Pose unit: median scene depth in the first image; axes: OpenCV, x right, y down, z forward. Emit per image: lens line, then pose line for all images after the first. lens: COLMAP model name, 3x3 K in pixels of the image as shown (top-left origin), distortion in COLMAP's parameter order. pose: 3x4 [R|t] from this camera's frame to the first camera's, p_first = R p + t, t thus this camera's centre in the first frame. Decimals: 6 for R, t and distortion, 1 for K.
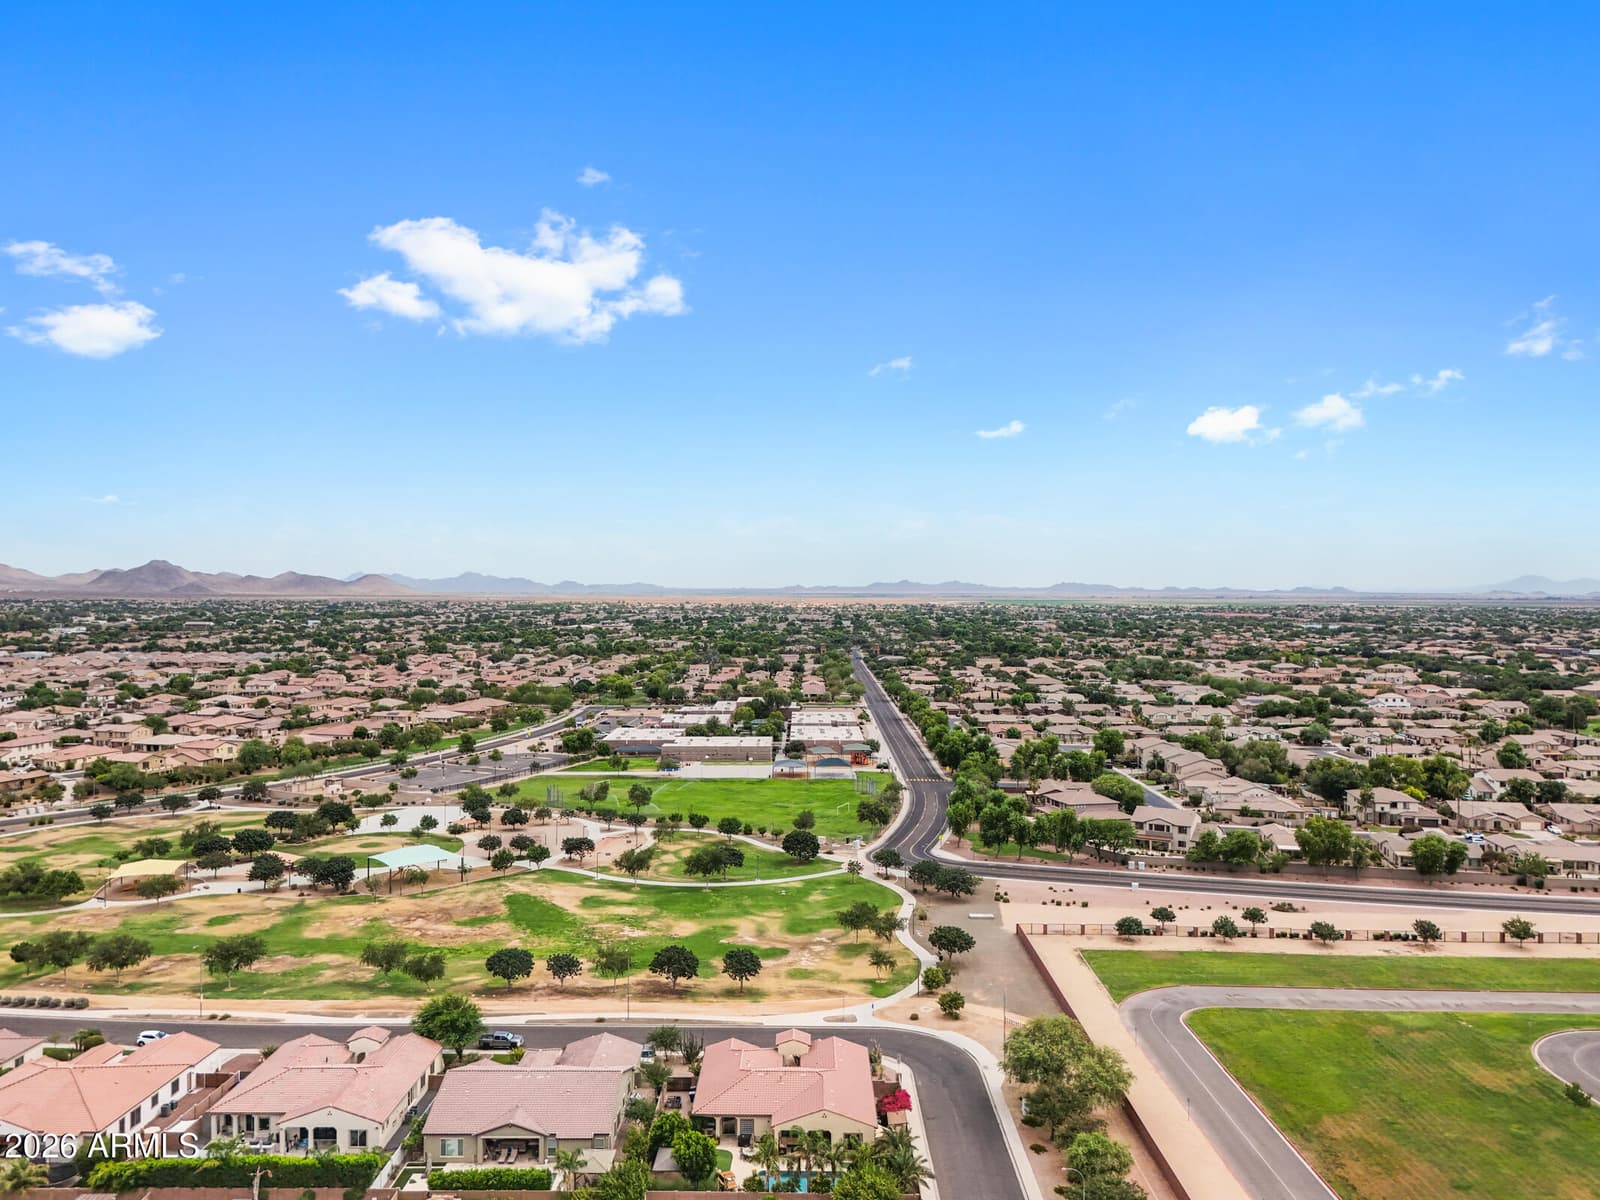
lens RADIAL K [[1168.2, 0, 810.5], [0, 1168.2, 596.3], [0, 0, 1]] dist [0.066218, -0.060755]
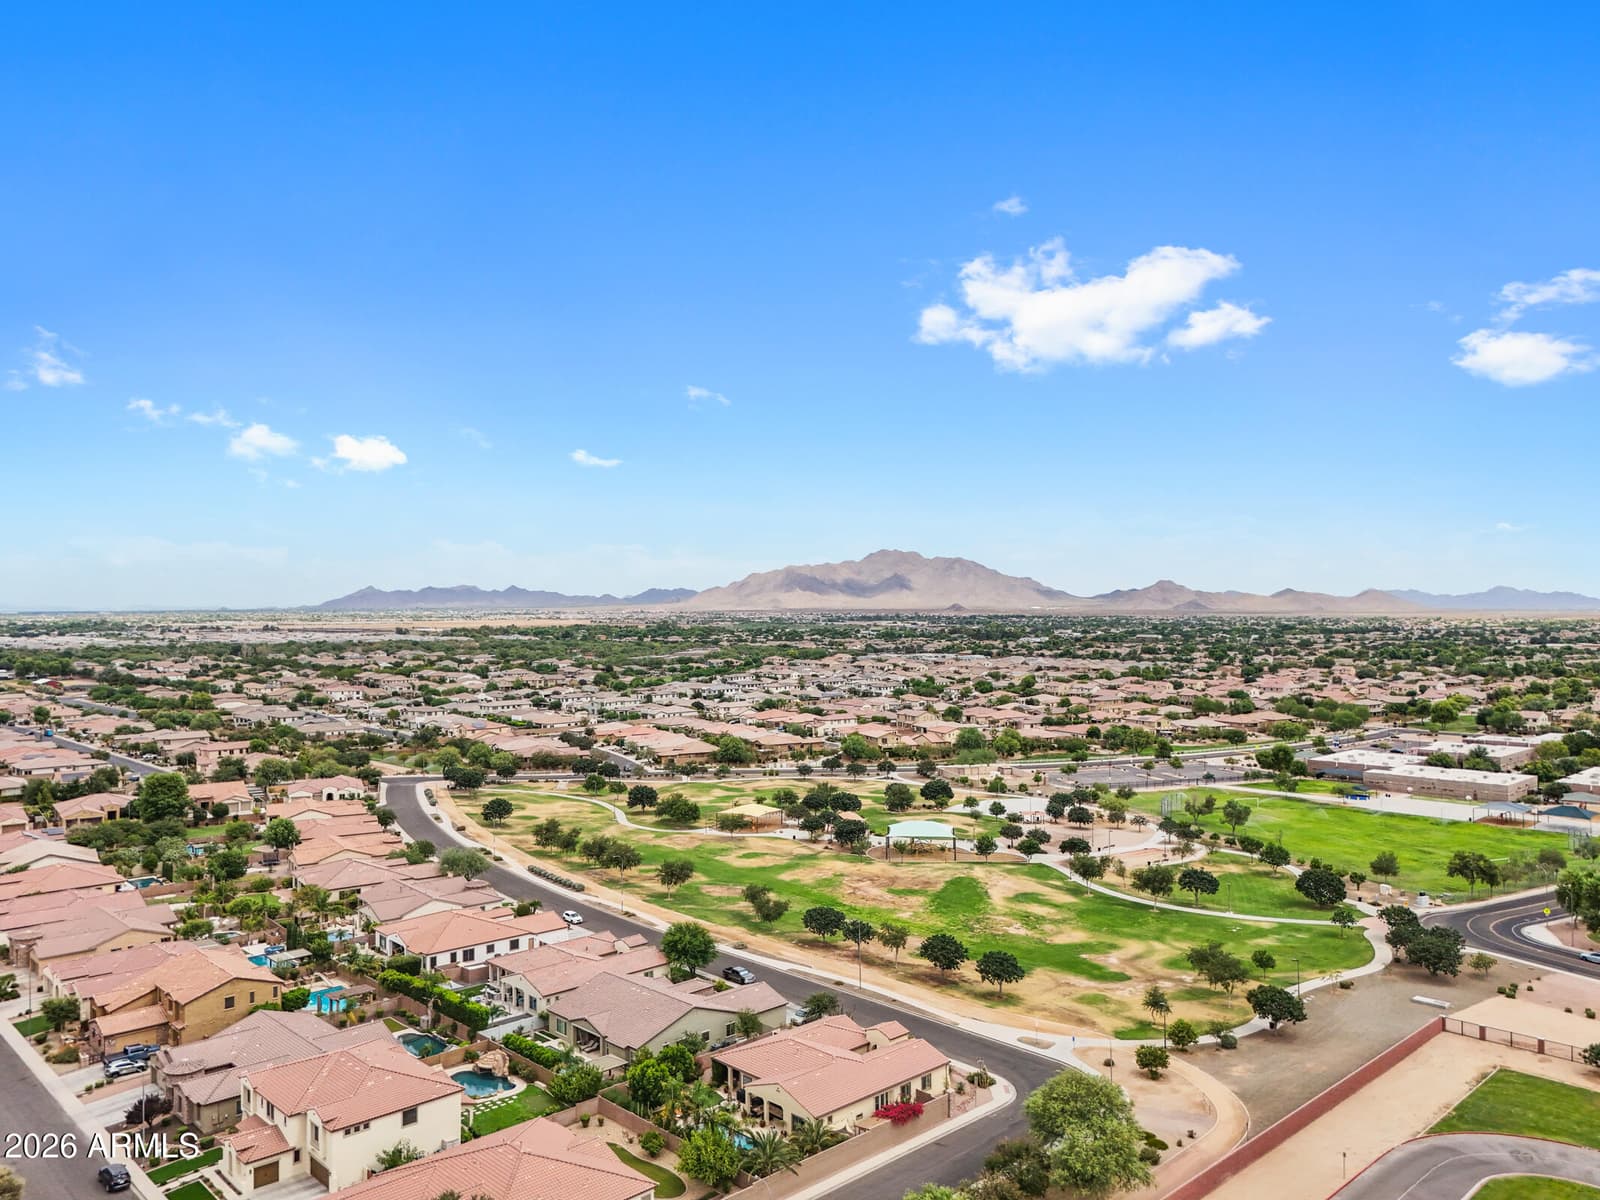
lens RADIAL K [[1168.2, 0, 810.5], [0, 1168.2, 596.3], [0, 0, 1]] dist [0.066218, -0.060755]
pose [[0.711731, -0.010558, -0.702373, 0.428622], [0.000951, 0.999901, -0.014067, 0.020021], [0.702451, 0.009344, 0.711670, 0.174319]]
